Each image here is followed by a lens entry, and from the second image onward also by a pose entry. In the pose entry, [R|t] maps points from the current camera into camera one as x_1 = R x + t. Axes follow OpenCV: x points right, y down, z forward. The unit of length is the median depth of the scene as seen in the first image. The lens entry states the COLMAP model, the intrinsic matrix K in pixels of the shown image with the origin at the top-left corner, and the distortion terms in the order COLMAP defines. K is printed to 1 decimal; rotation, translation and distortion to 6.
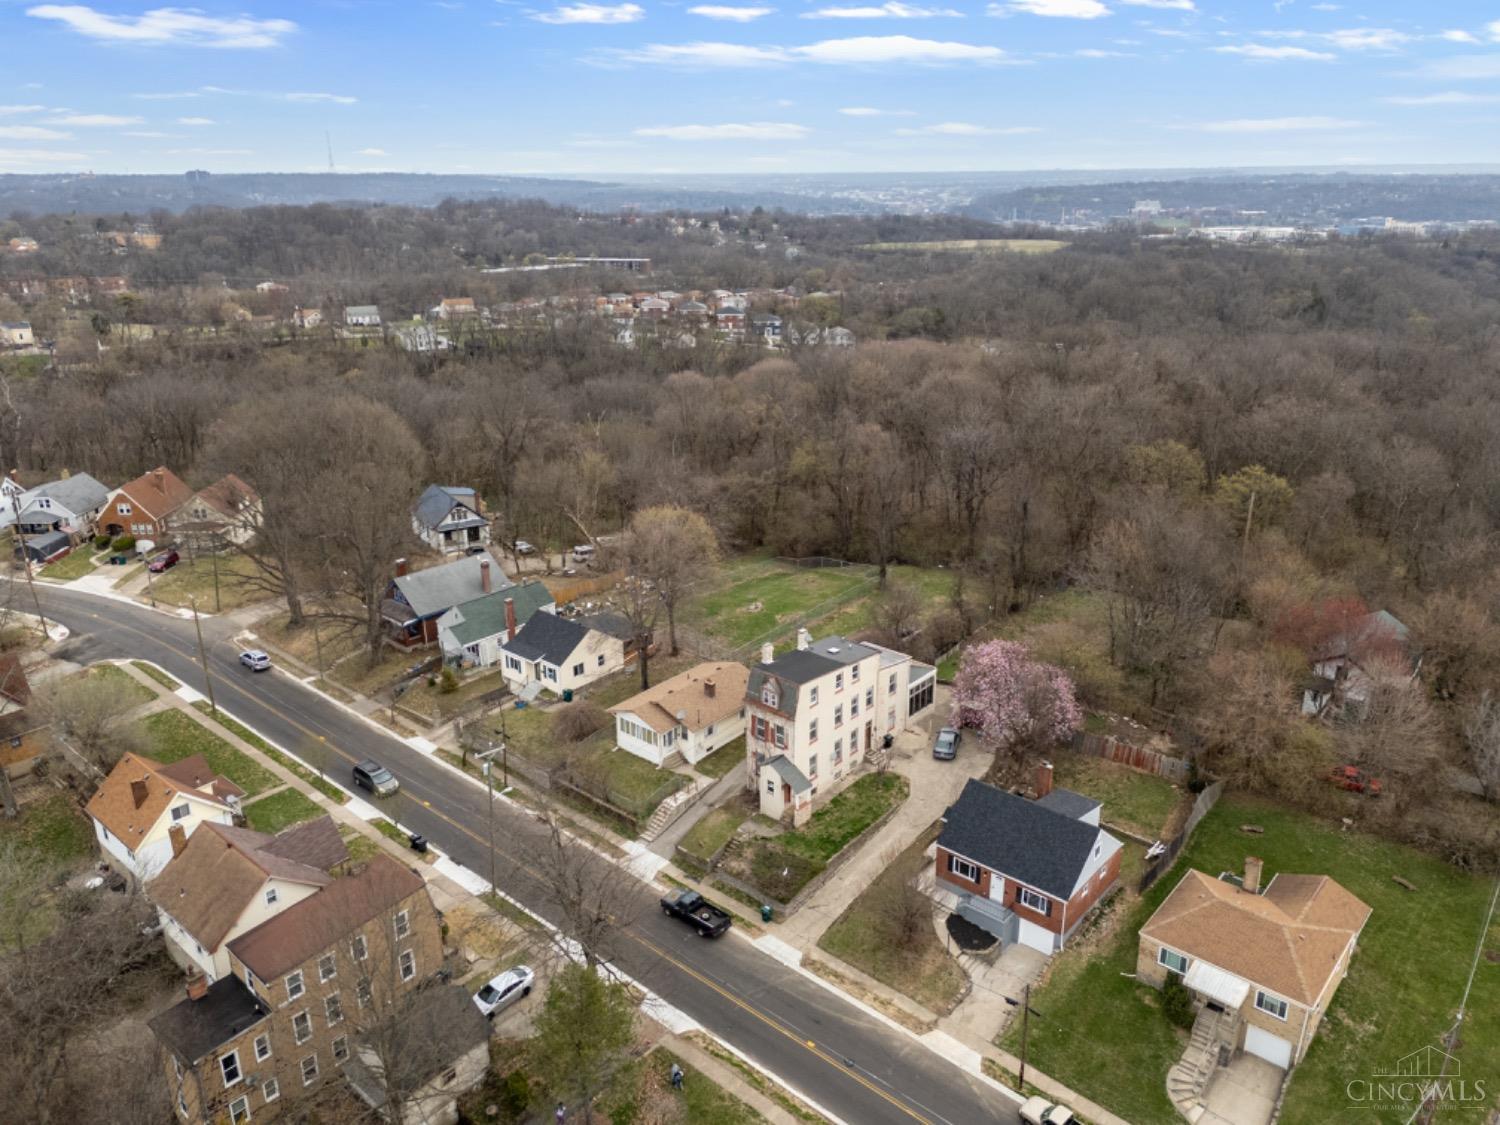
lens RADIAL K [[1105.6, 0, 750.0], [0, 1105.6, 562.5], [0, 0, 1]] dist [0.071518, -0.071241]
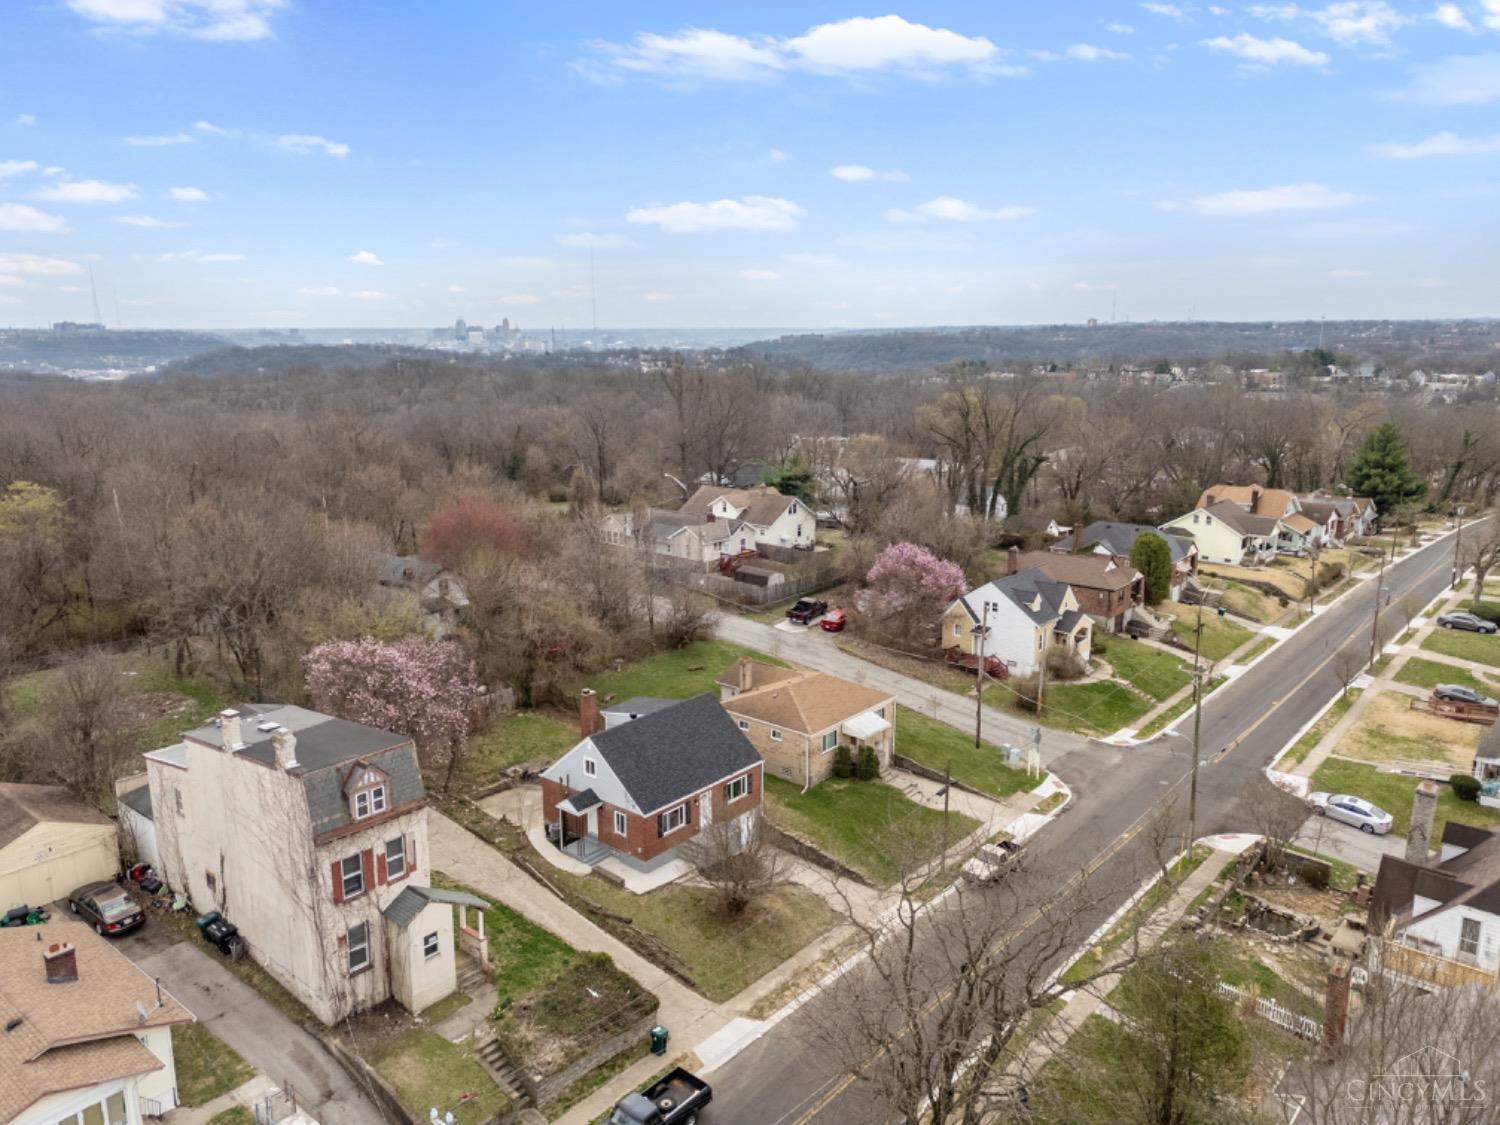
lens RADIAL K [[1105.6, 0, 750.0], [0, 1105.6, 562.5], [0, 0, 1]] dist [0.071518, -0.071241]
pose [[-0.014820, -0.208597, 0.977889, -0.543078], [0.340785, 0.918388, 0.201069, -0.031280], [-0.940025, 0.336230, 0.057477, 0.851743]]
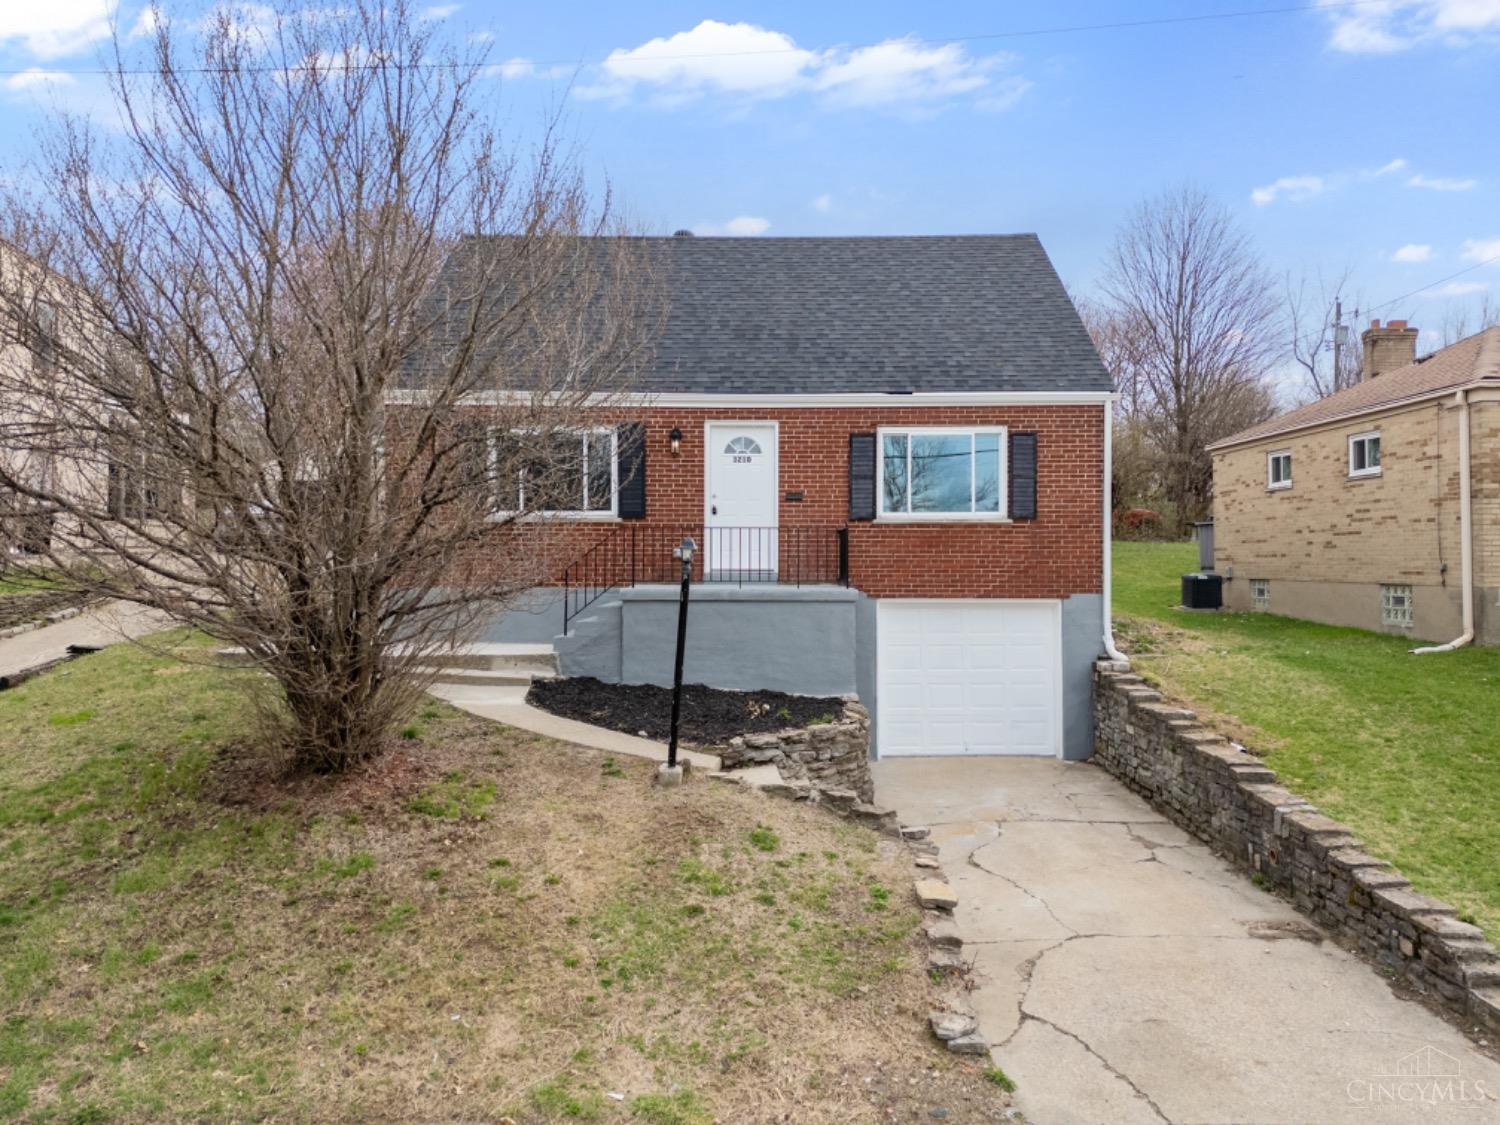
lens RADIAL K [[1108.1, 0, 748.9], [0, 1108.1, 518.0], [0, 0, 1]] dist [0.059447, -0.041590]
pose [[0.758131, 0.022232, 0.651723, 0.092298], [0.222968, 0.930345, -0.291109, 0.350751], [-0.612799, 0.366012, 0.700366, 0.853335]]
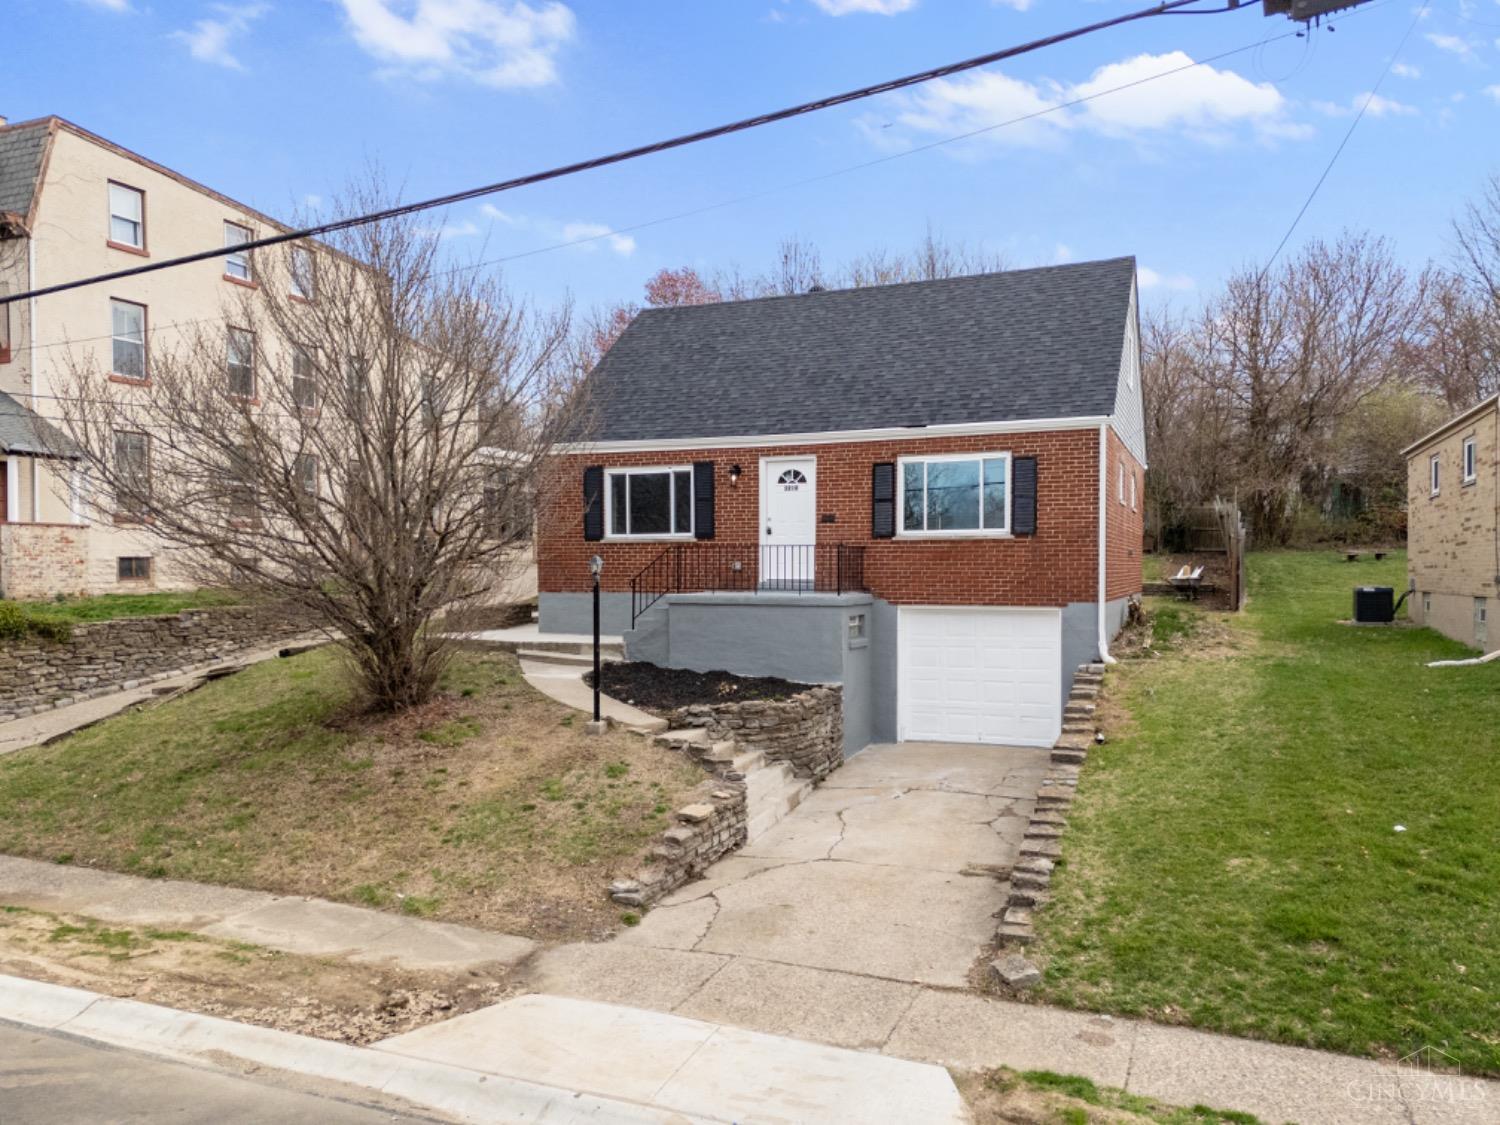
lens RADIAL K [[1105.6, 0, 750.0], [0, 1105.6, 562.5], [0, 0, 1]] dist [0.071518, -0.071241]
pose [[0.949555, -0.000148, 0.313601, 0.137609], [0.109136, 0.937647, -0.330012, 0.375616], [-0.293998, 0.347590, 0.890363, 0.785129]]
